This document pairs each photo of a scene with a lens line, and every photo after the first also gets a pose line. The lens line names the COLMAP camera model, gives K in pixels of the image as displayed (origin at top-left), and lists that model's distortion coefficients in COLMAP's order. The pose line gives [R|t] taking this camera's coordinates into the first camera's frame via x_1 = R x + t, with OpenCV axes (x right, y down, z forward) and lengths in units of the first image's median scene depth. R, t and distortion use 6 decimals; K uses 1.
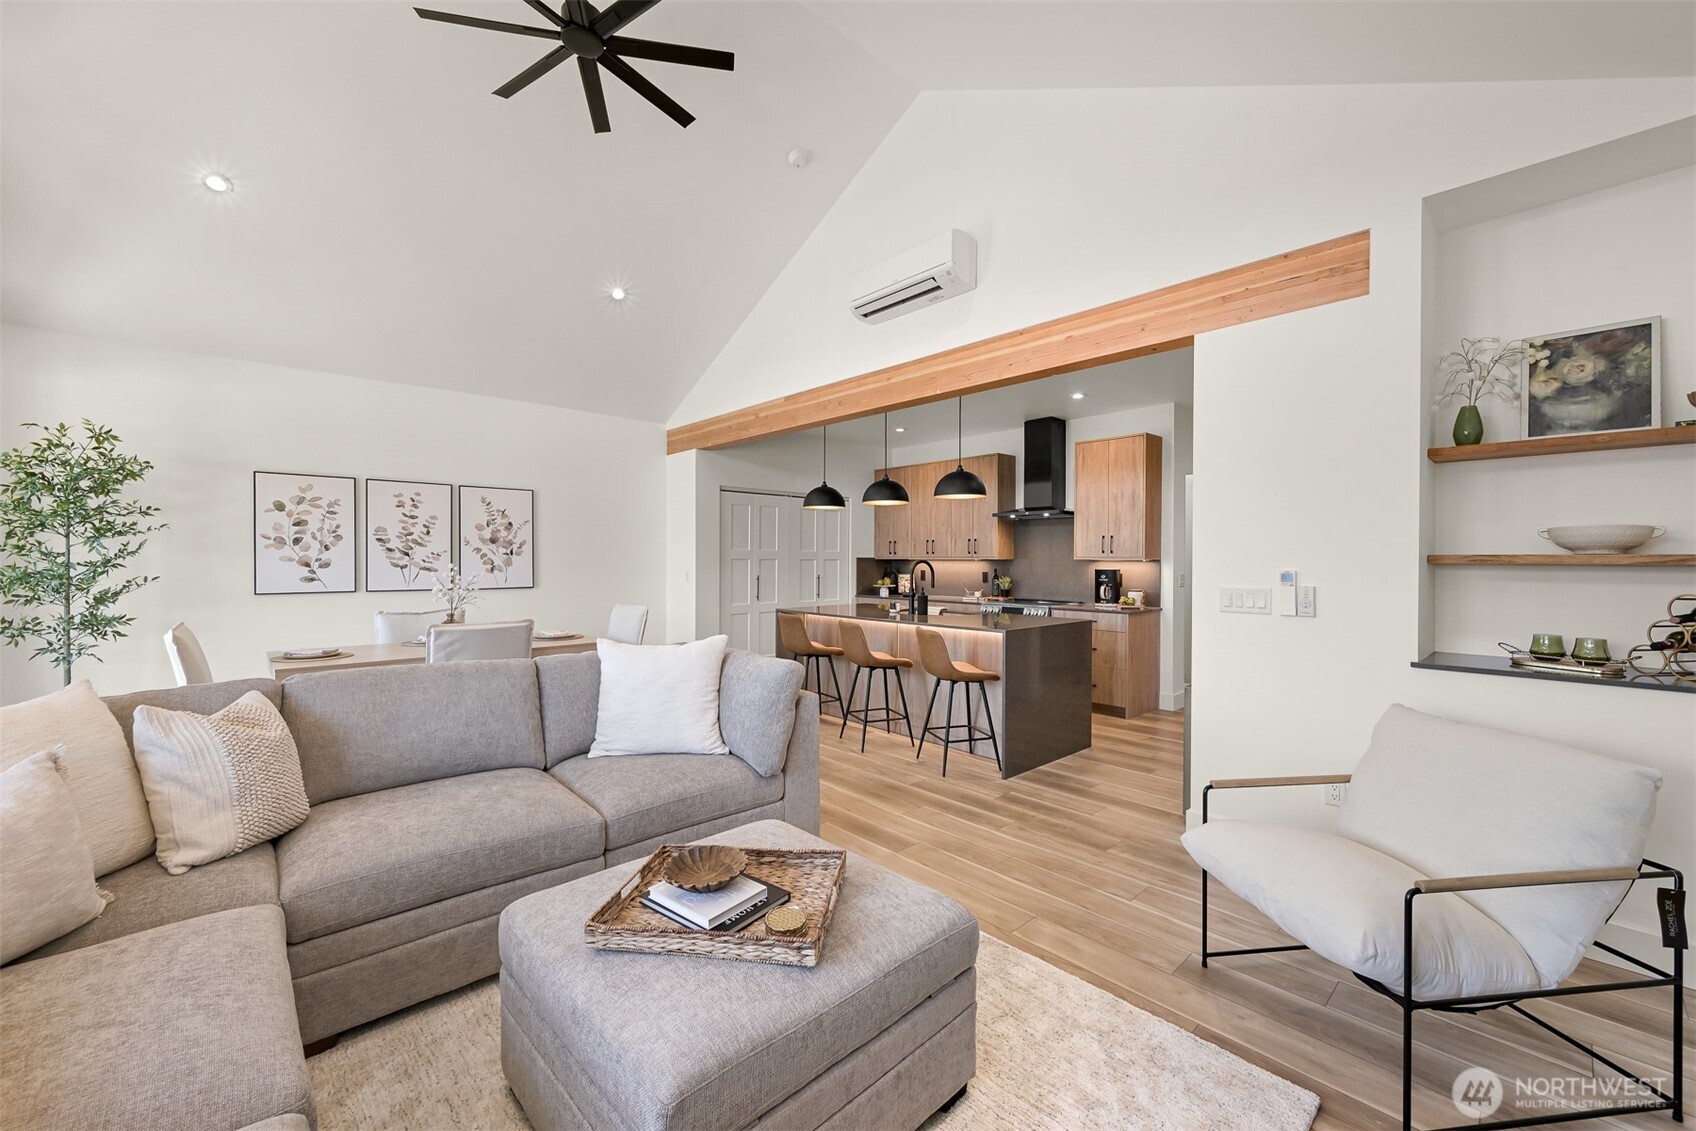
lens RADIAL K [[695.4, 0, 850.3], [0, 695.4, 561.5], [0, 0, 1]] dist [-0.002022, -0.000066]
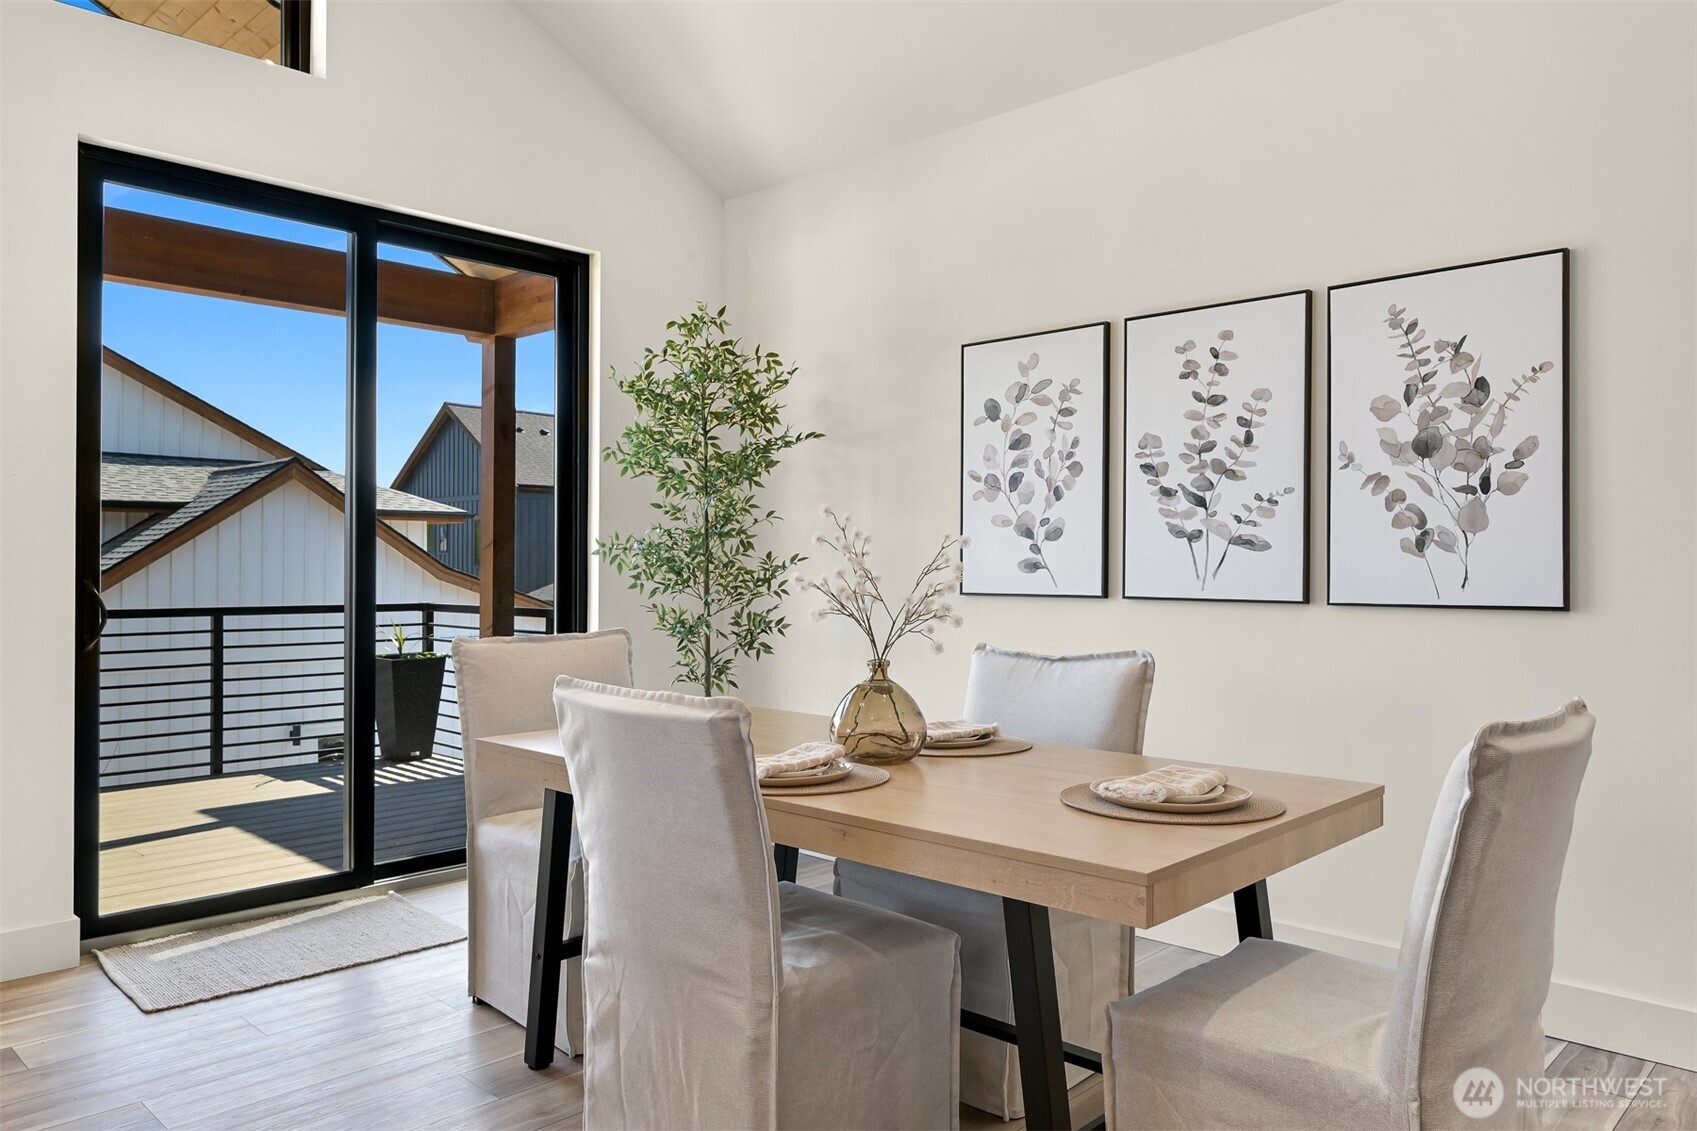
lens RADIAL K [[1170.1, 0, 850.2], [0, 1170.1, 565.0], [0, 0, 1]] dist [-0.002946, -0.000409]
pose [[0.083499, -0.002771, -0.996504, -0.031664], [-0.010353, 0.999940, -0.003648, 0.027629], [0.996454, 0.010621, 0.083465, 0.772050]]
